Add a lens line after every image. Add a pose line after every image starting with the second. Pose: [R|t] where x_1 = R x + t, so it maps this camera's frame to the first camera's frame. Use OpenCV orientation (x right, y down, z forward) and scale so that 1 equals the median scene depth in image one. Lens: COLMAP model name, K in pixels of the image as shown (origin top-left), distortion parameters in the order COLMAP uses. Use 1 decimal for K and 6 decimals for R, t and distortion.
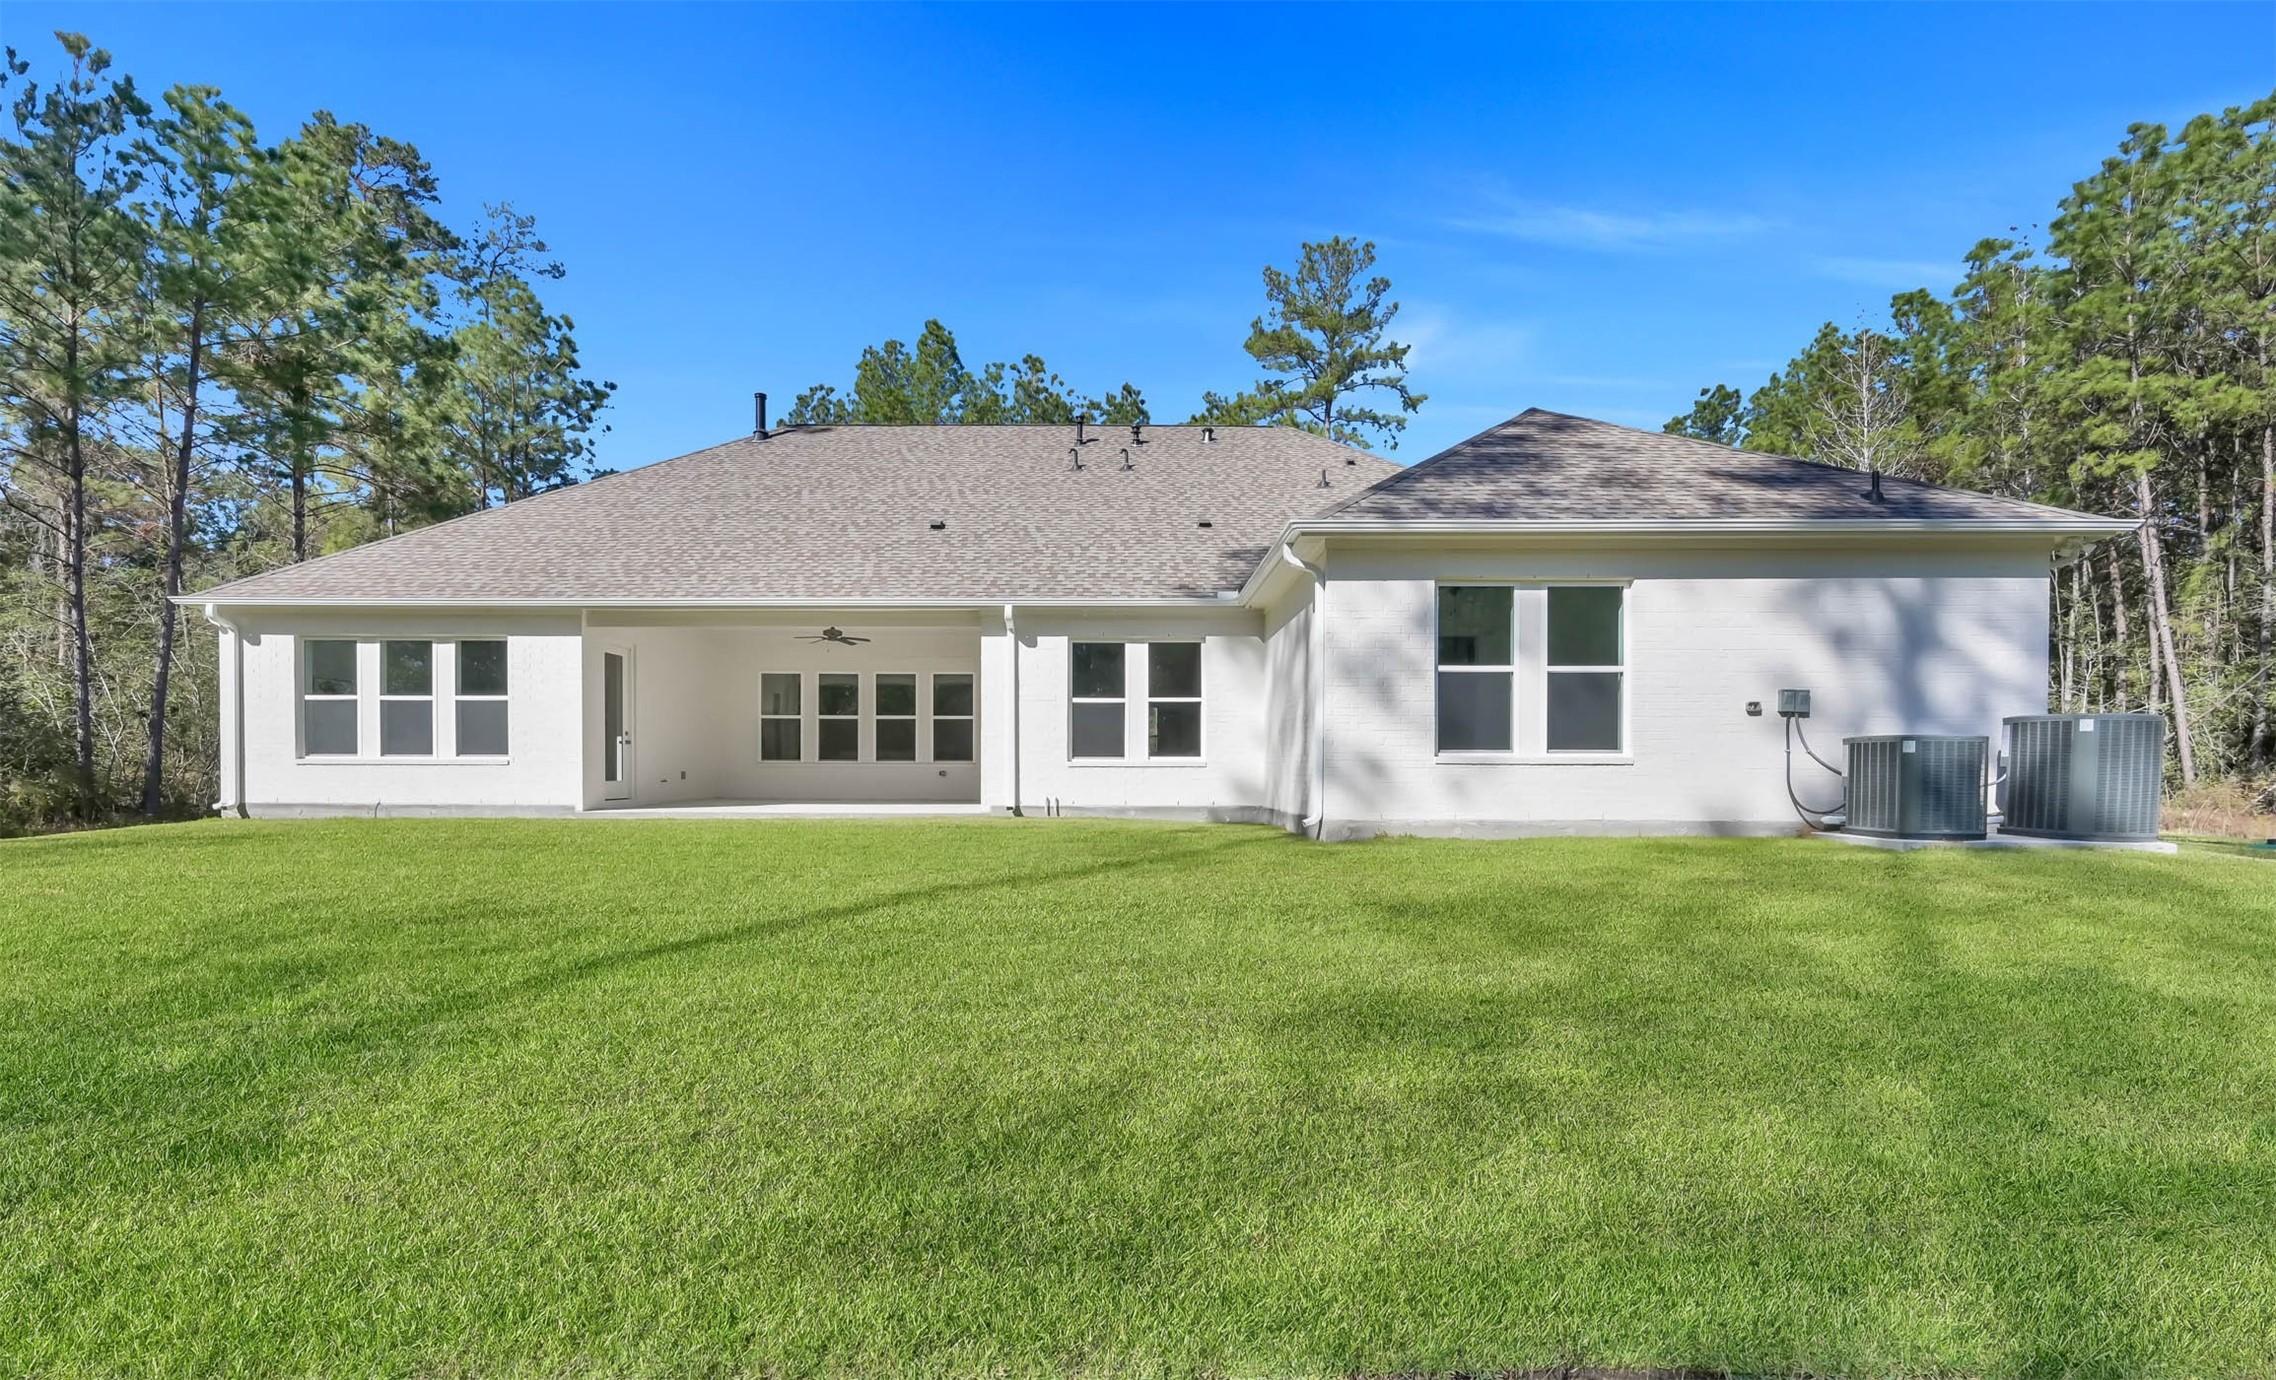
lens RADIAL K [[909.6, 0, 1138.1], [0, 909.6, 686.7], [0, 0, 1]] dist [0.001749, -0.000169]
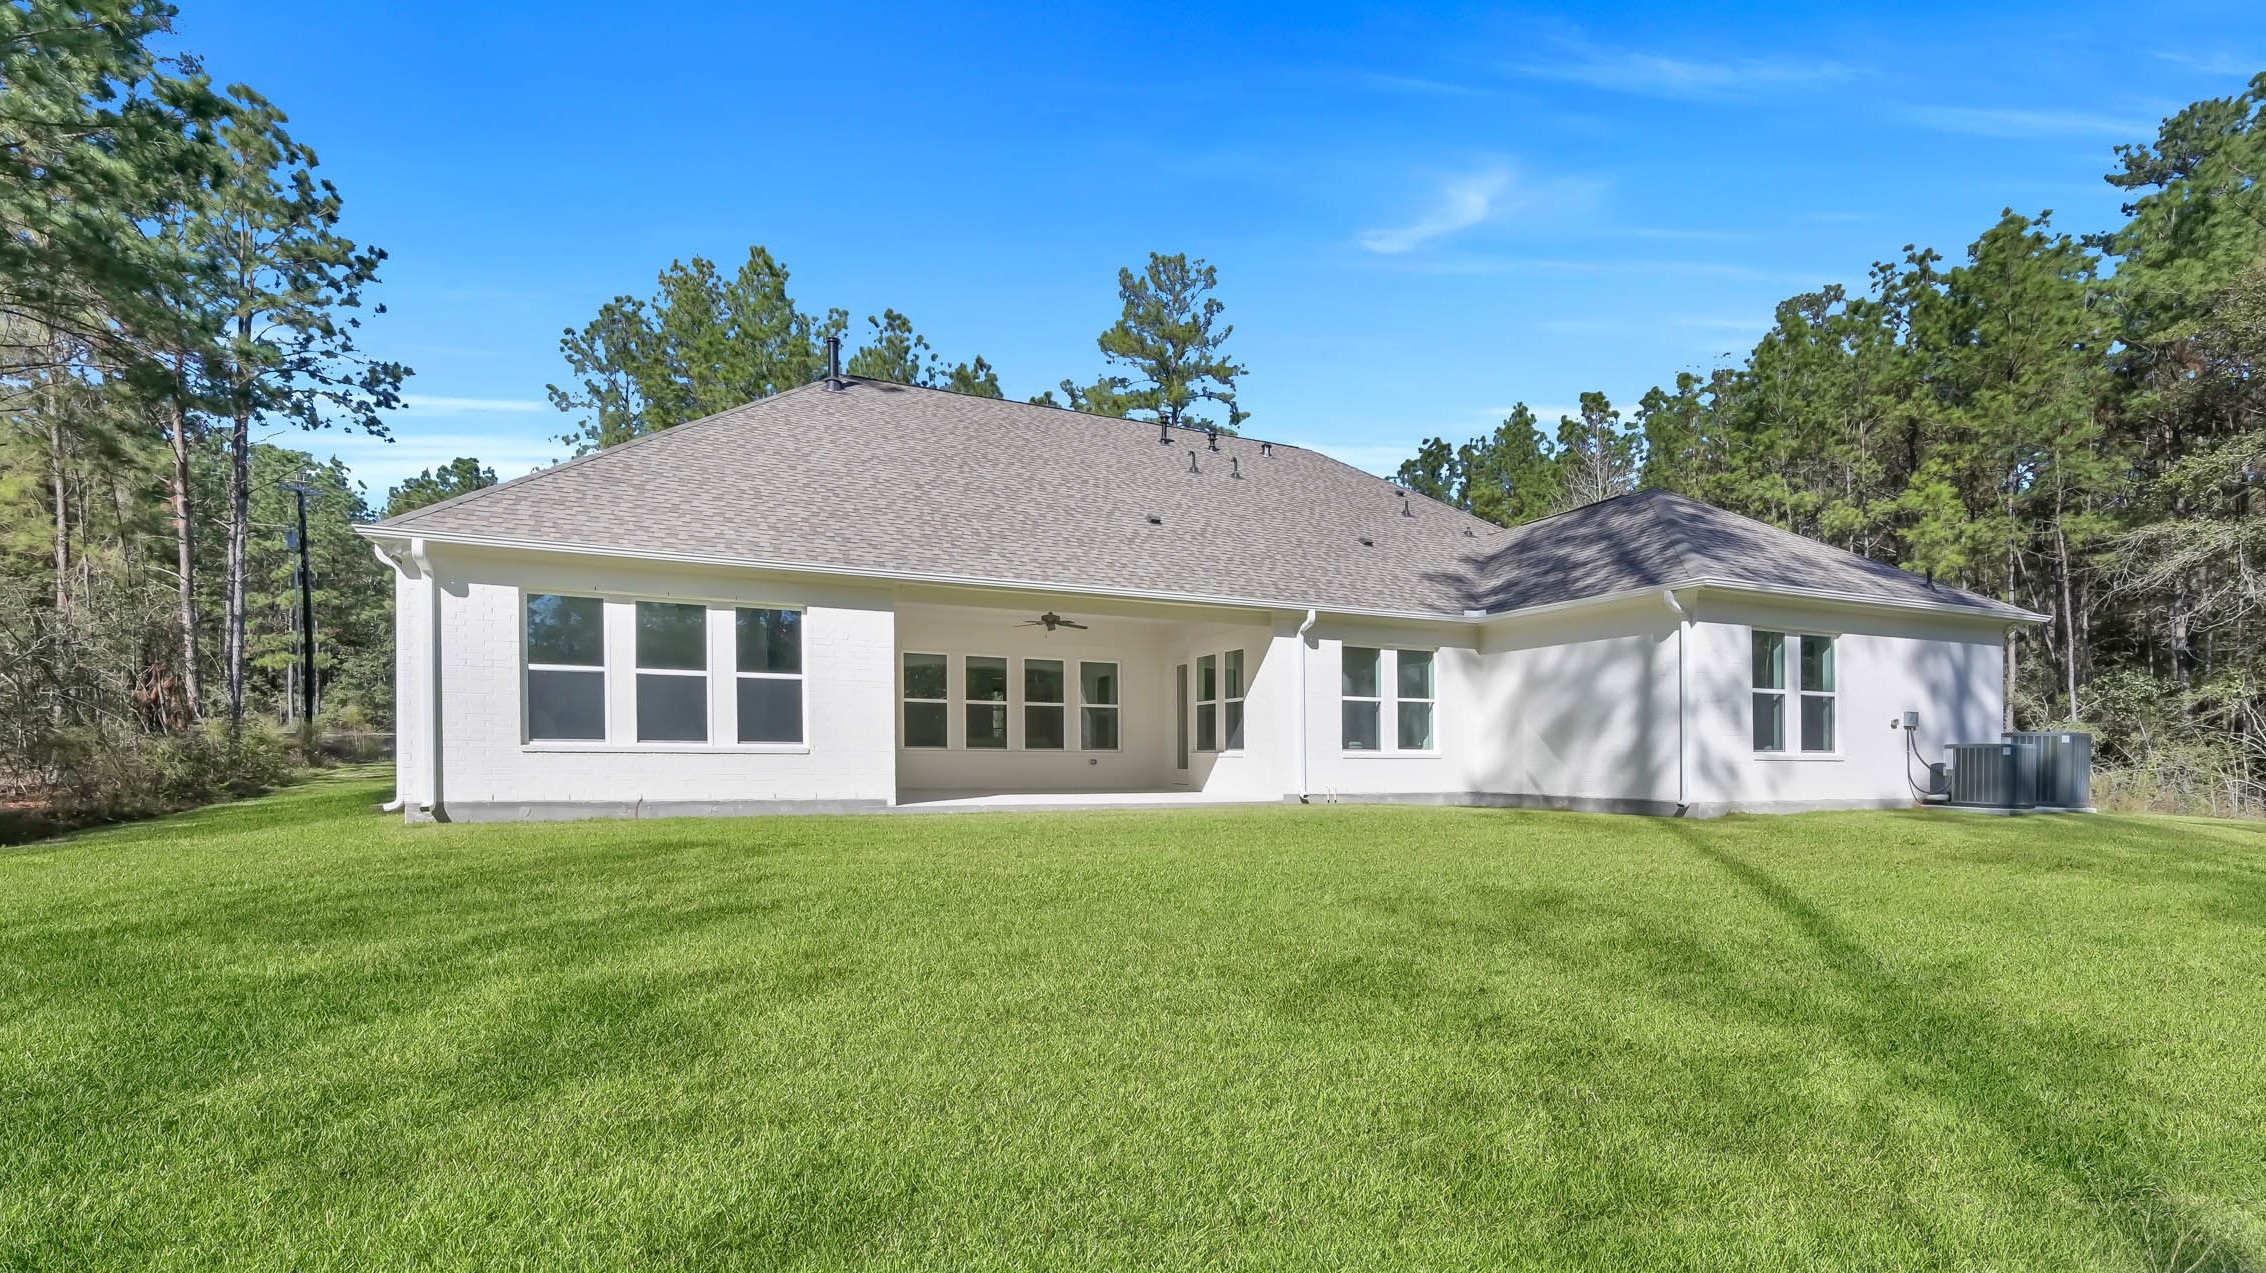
lens RADIAL K [[950.9, 0, 1133.1], [0, 950.9, 640.1], [0, 0, 1]] dist [0.002688, -0.000002]
pose [[0.916182, 0.052223, 0.397344, -0.685076], [-0.041038, 0.998487, -0.036608, -0.002226], [-0.398655, 0.017234, 0.916939, 0.032348]]
